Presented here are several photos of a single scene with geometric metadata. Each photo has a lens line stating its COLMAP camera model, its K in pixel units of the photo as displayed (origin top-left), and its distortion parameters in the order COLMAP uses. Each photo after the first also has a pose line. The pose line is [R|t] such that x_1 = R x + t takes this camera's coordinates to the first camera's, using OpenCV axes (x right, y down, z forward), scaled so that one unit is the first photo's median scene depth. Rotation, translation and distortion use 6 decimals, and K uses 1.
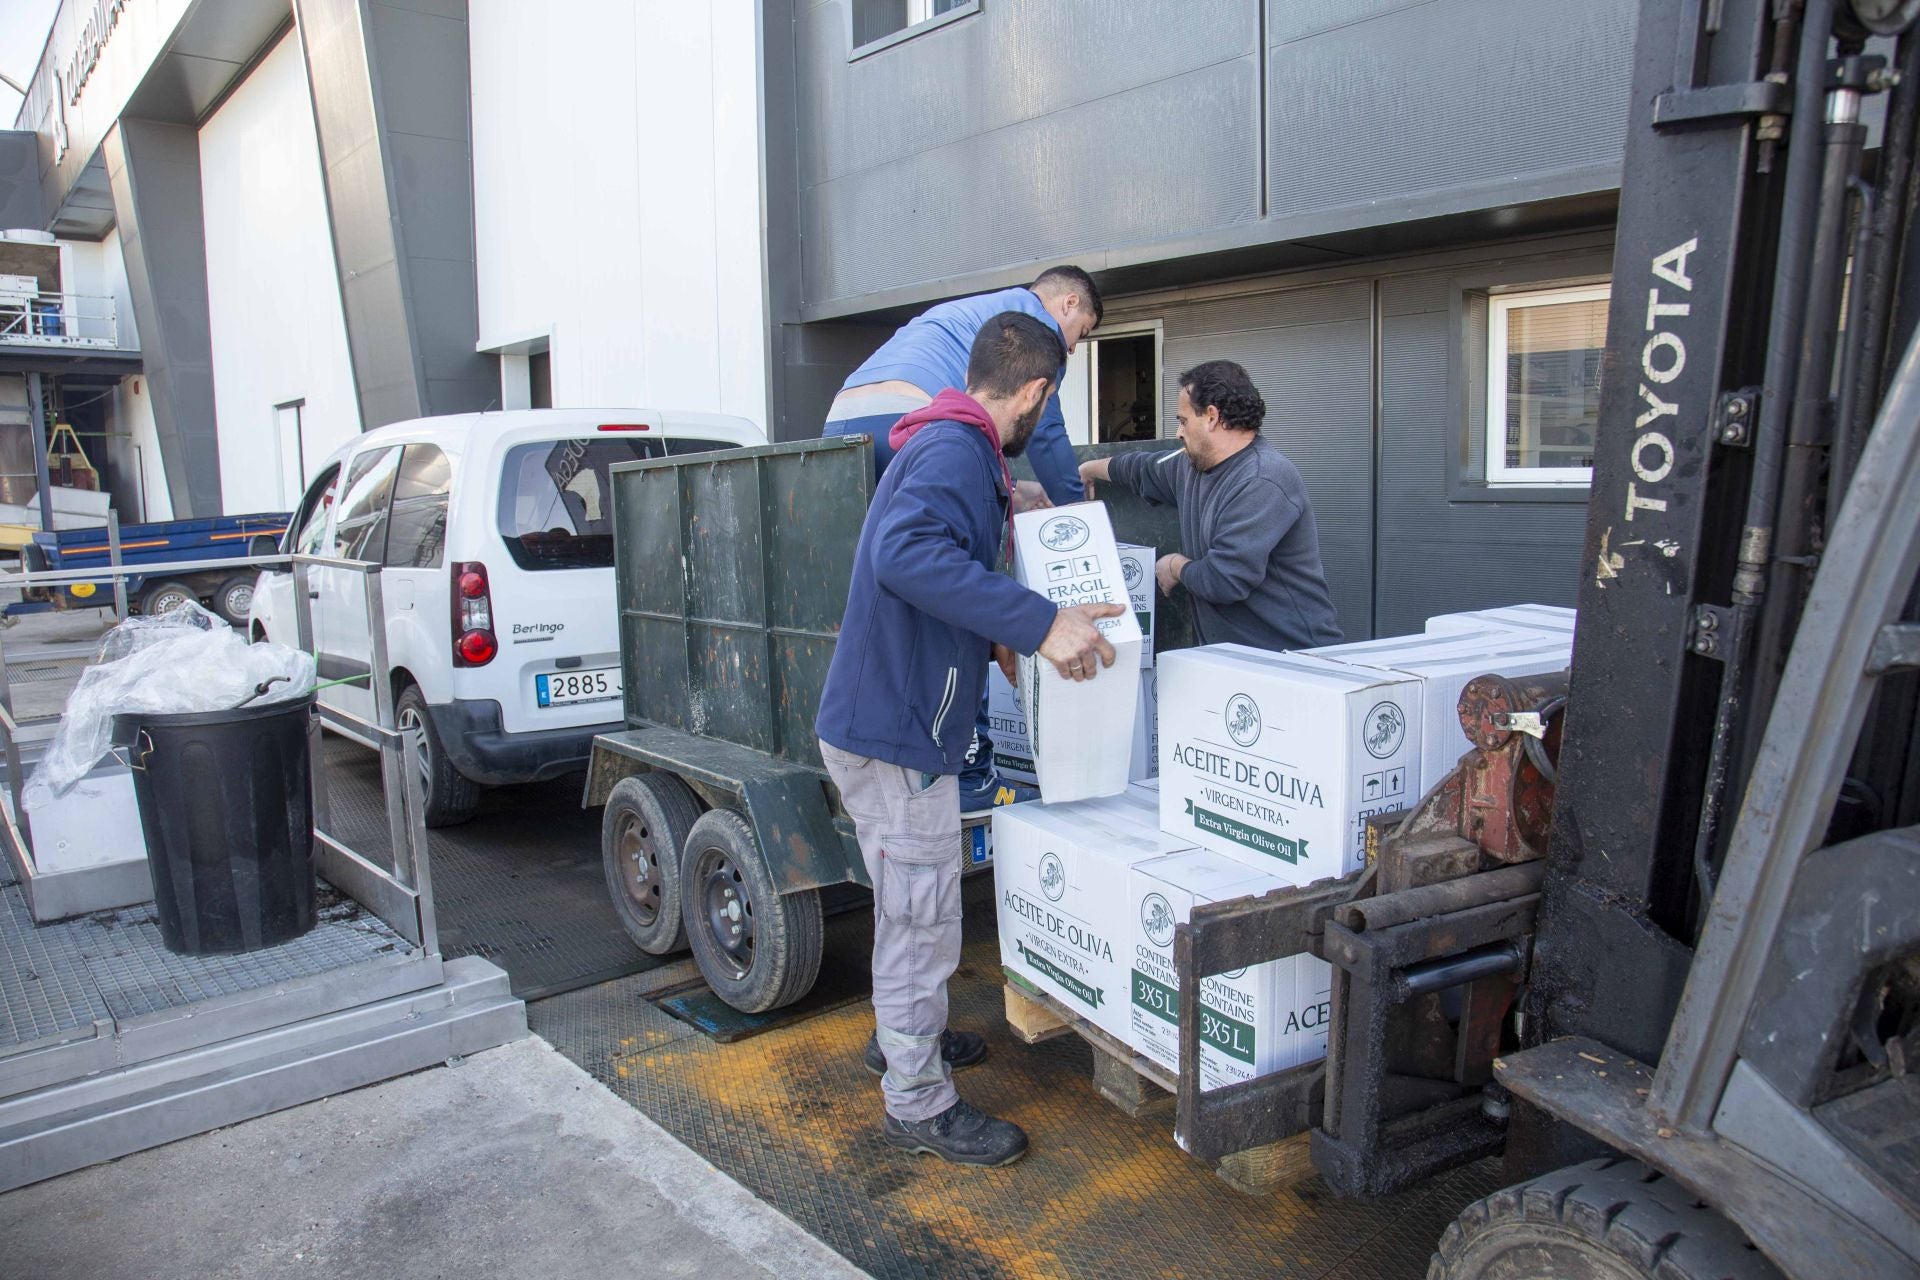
lens RADIAL K [[1358.3, 0, 960.0], [0, 1358.3, 640.0], [0, 0, 1]] dist [-0.136051, 0.084864]
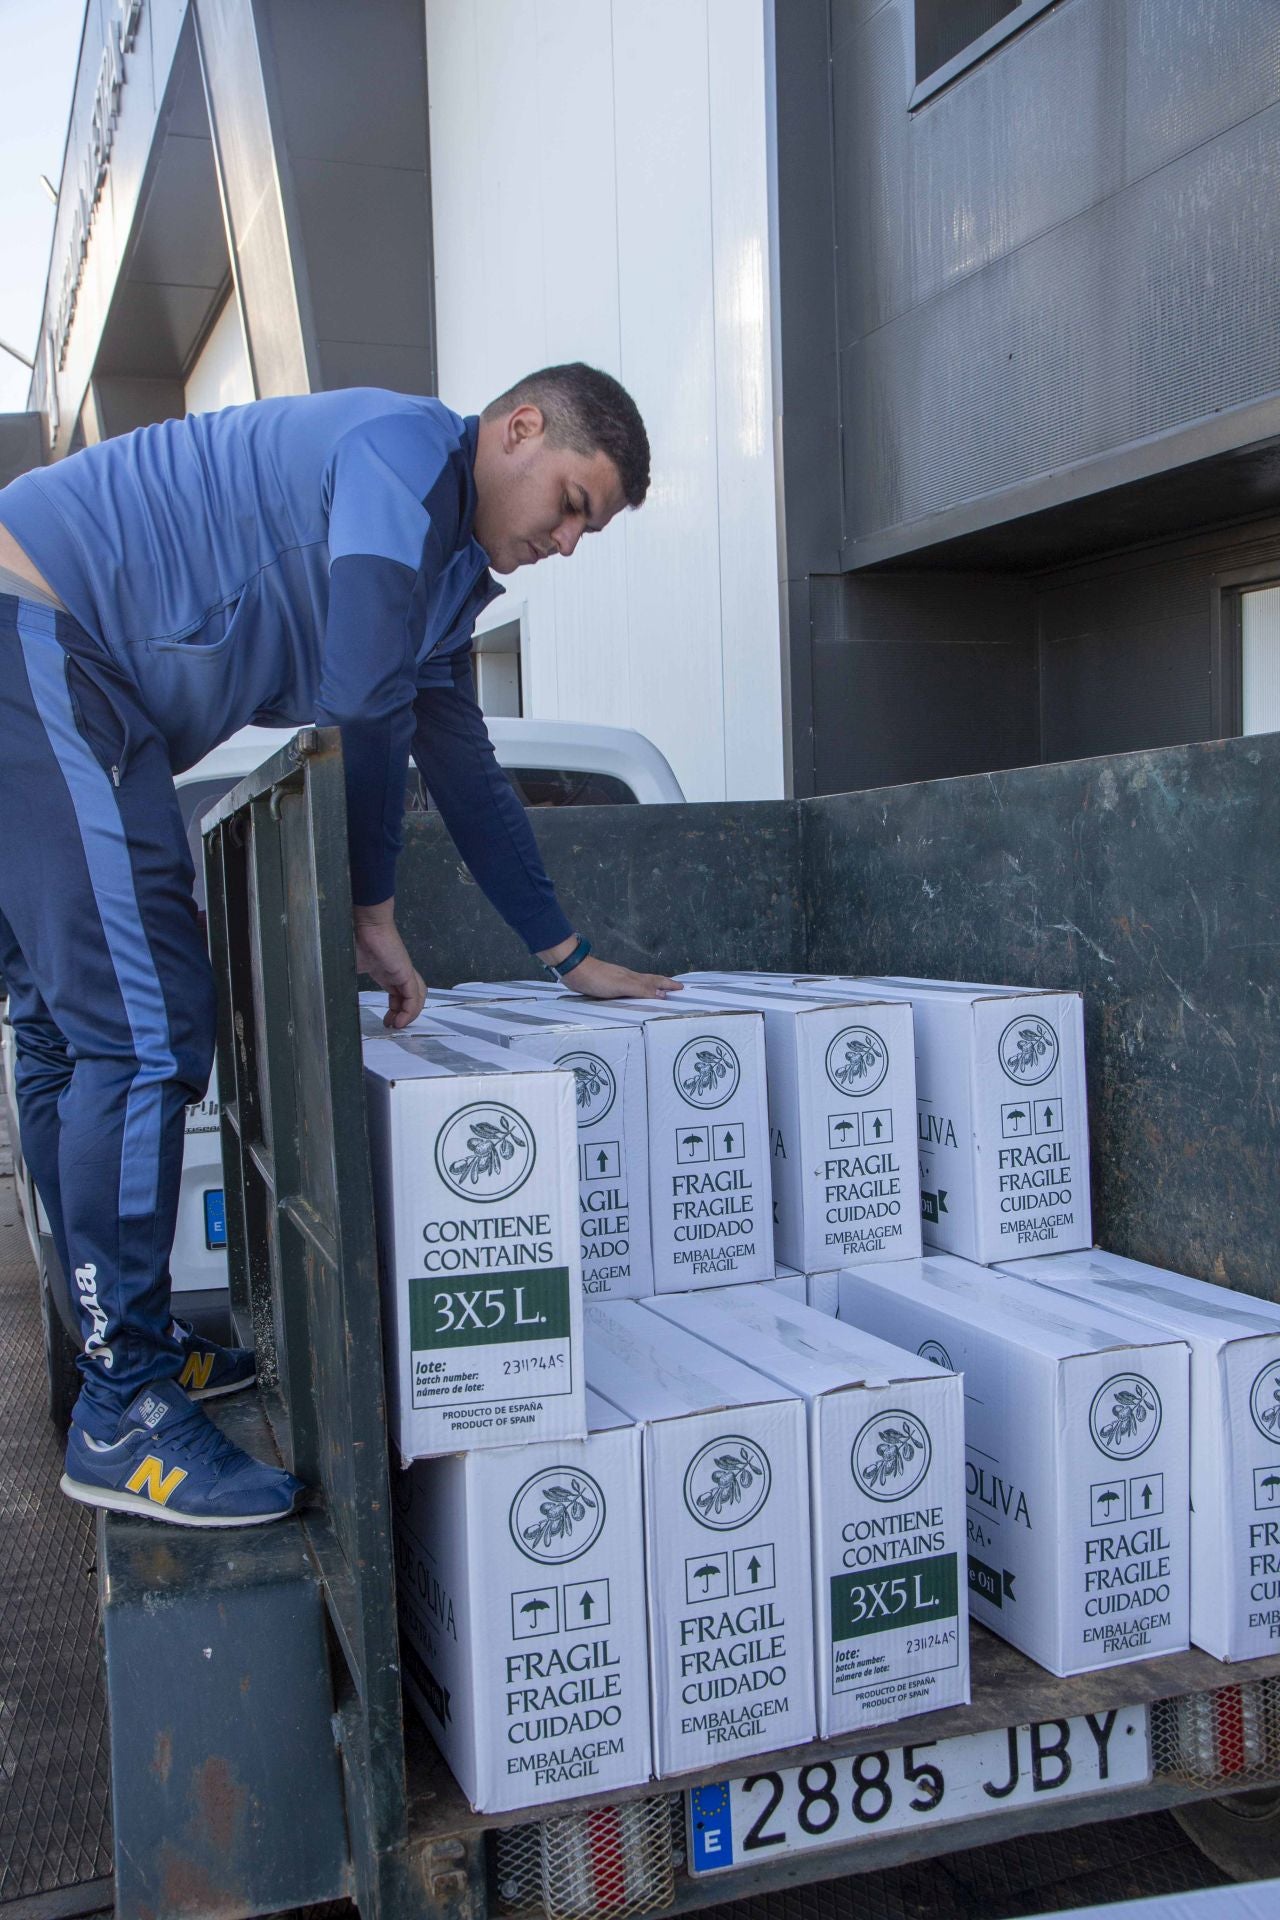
lens RADIAL K [[1756.6, 0, 640.0], [0, 1756.6, 960.0], [0, 0, 1]] dist [-0.001805, 0.001887]
pose [[0.938980, 0.012599, -0.343741, 0.102231], [-0.028079, 0.998801, -0.040095, -0.047155], [0.342824, 0.047300, 0.938208, 0.368580]]
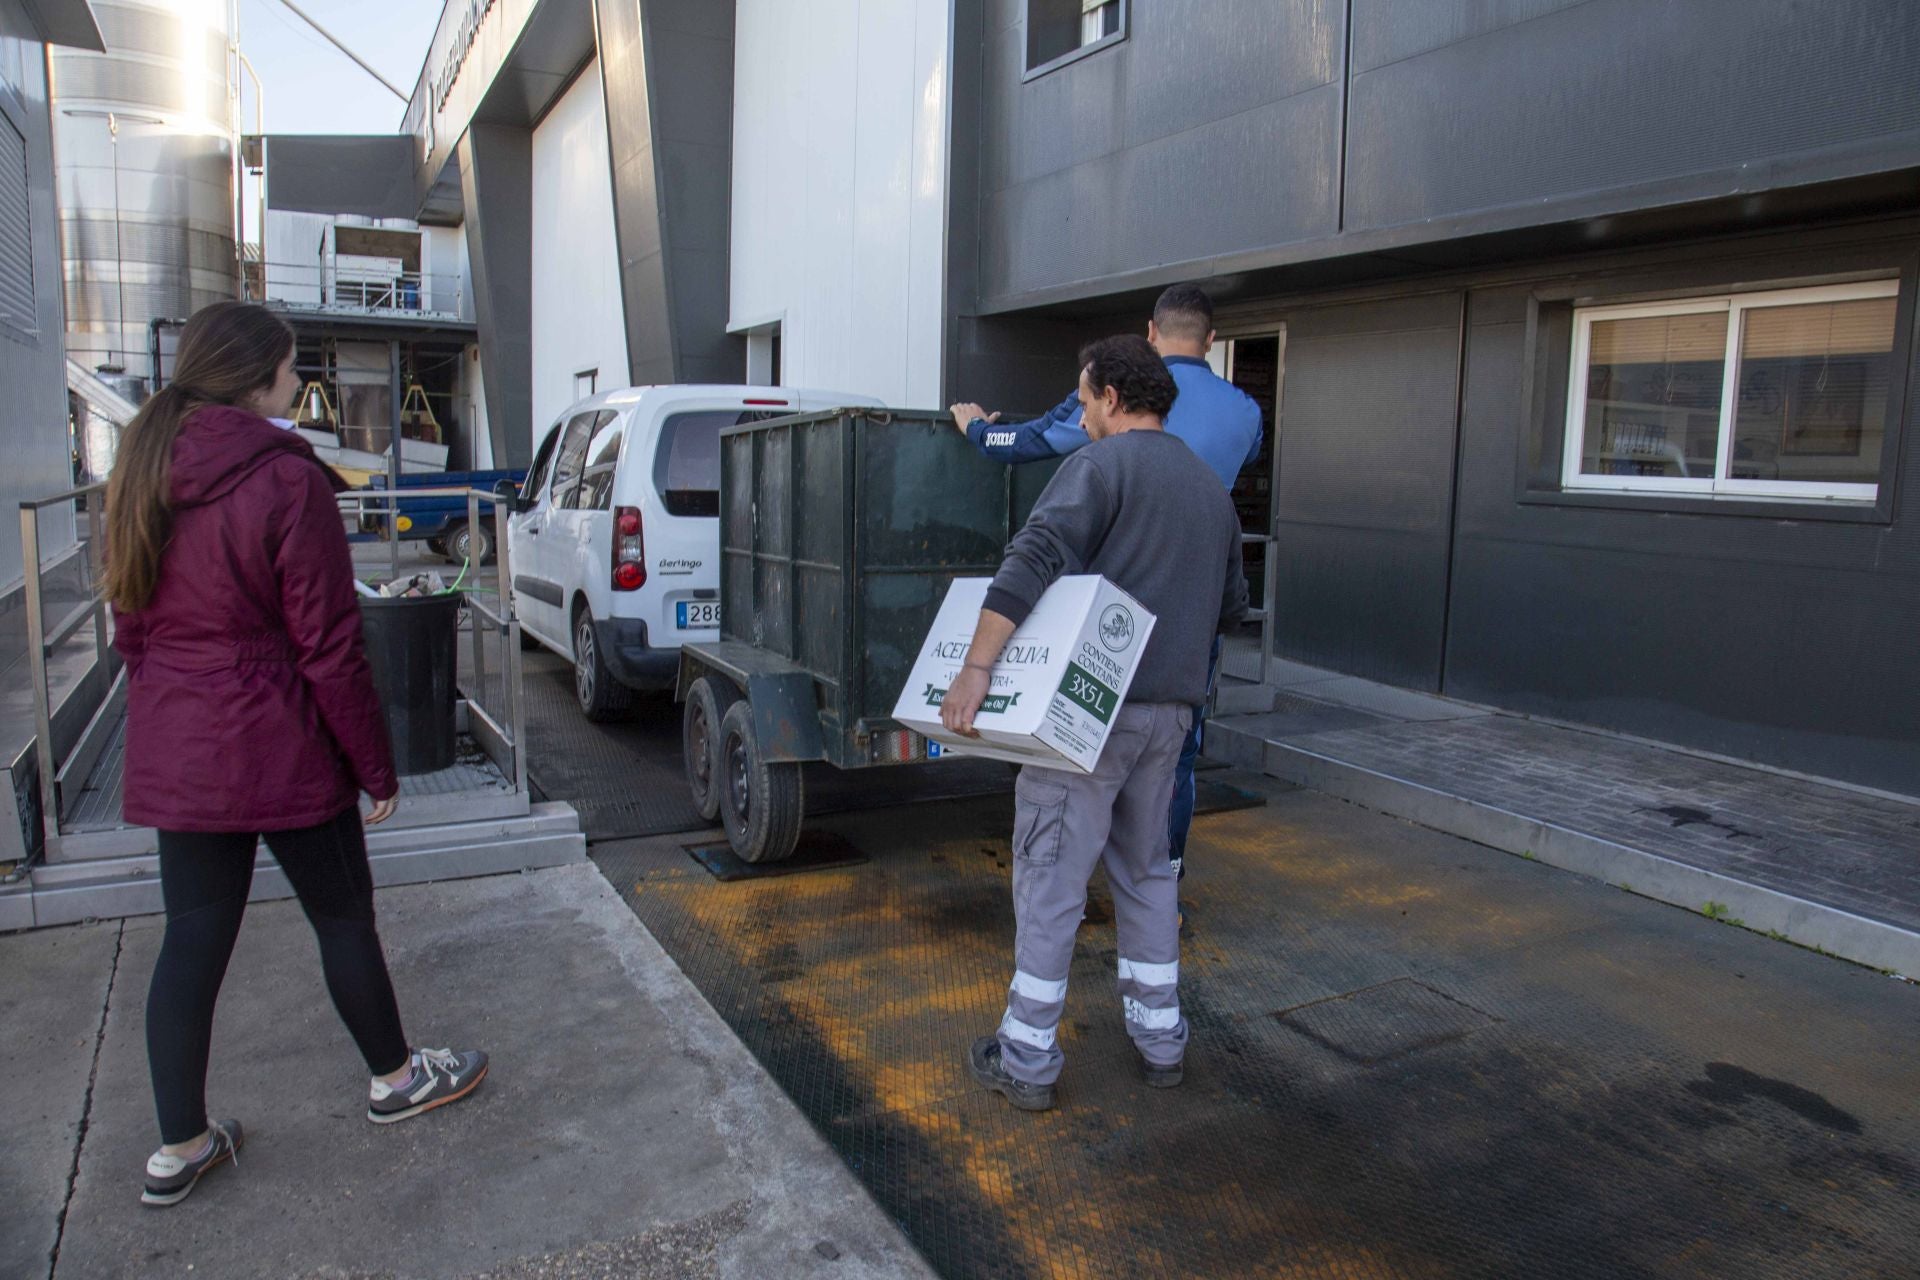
lens RADIAL K [[1345.2, 0, 961.3], [0, 1345.2, 659.7], [0, 0, 1]] dist [-0.151826, 0.085793]
pose [[0.972770, 0.076071, -0.218932, 0.200818], [-0.070713, 0.996976, 0.032219, 0.020478], [0.220721, -0.015860, 0.975208, -0.126242]]
